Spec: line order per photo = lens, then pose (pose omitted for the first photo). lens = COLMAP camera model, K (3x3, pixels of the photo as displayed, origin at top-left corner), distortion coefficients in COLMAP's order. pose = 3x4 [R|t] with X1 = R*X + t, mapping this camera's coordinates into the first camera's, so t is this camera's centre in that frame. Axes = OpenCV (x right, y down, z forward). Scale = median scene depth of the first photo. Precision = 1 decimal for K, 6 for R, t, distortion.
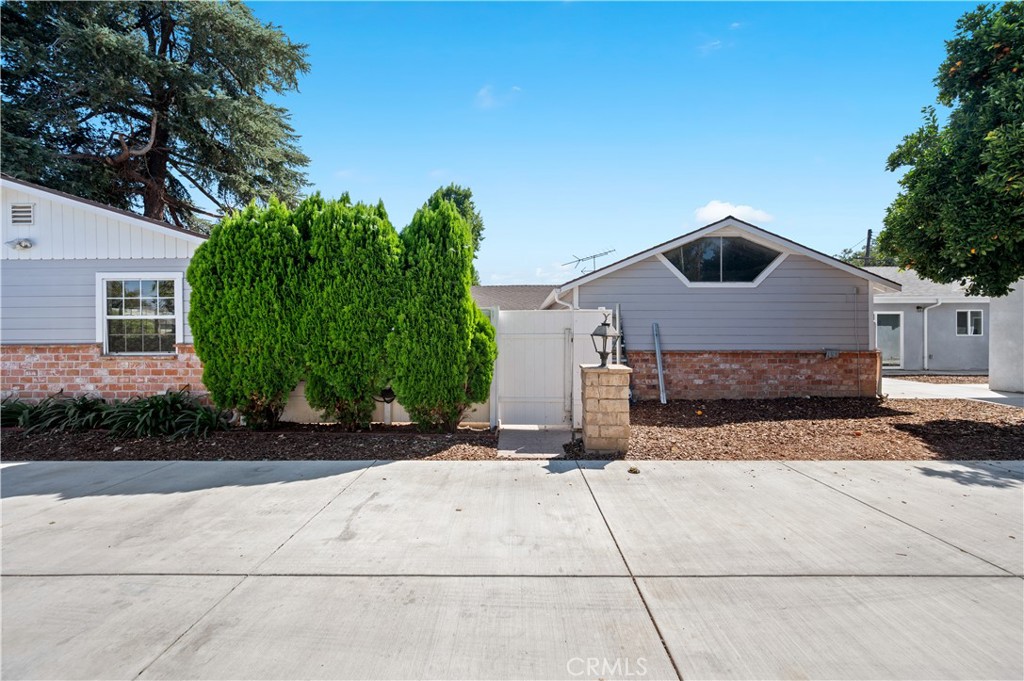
lens RADIAL K [[405.8, 0, 510.4], [0, 405.8, 336.6], [0, 0, 1]] dist [0.001145, -0.000150]
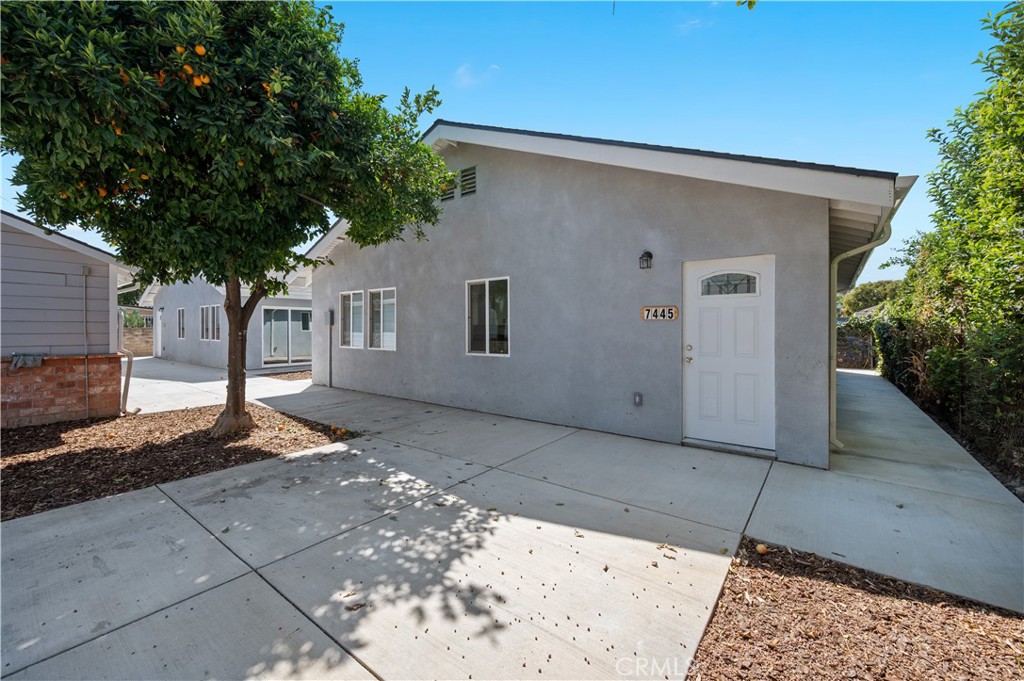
lens RADIAL K [[405.8, 0, 510.4], [0, 405.8, 336.6], [0, 0, 1]] dist [0.001145, -0.000150]
pose [[0.604927, -0.016686, 0.796106, 0.734152], [0.005260, 0.999842, 0.016959, -0.005370], [-0.796263, -0.006072, 0.604920, -0.036576]]
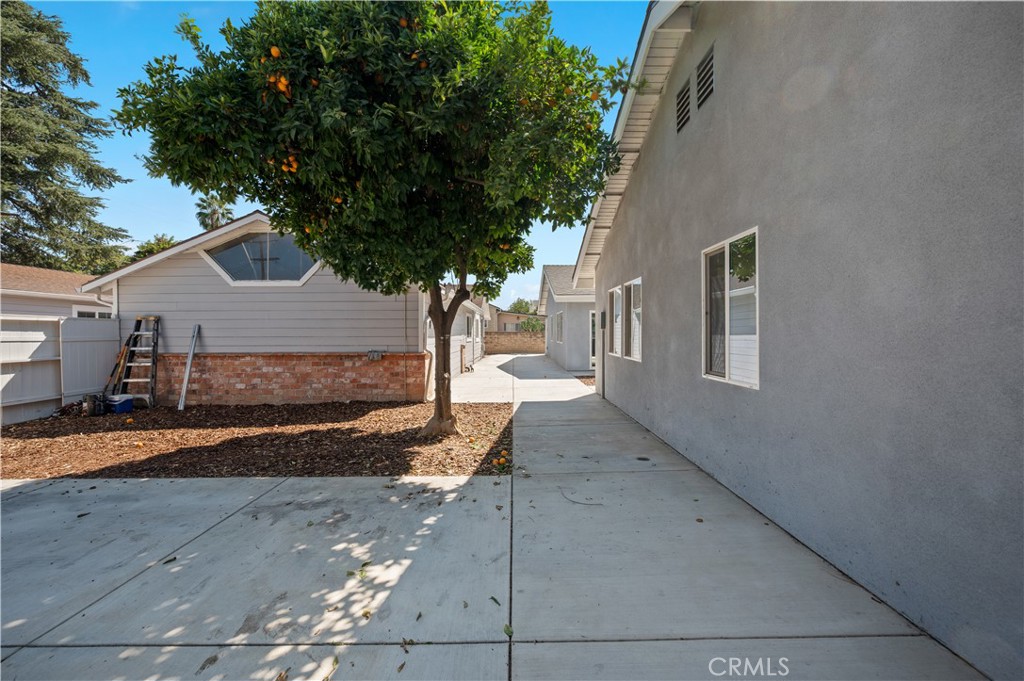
lens RADIAL K [[405.8, 0, 510.4], [0, 405.8, 336.6], [0, 0, 1]] dist [0.001145, -0.000150]
pose [[0.999916, -0.003878, 0.012347, 1.084568], [0.003828, 0.999985, 0.004009, -0.005430], [-0.012362, -0.003961, 0.999916, 0.047882]]
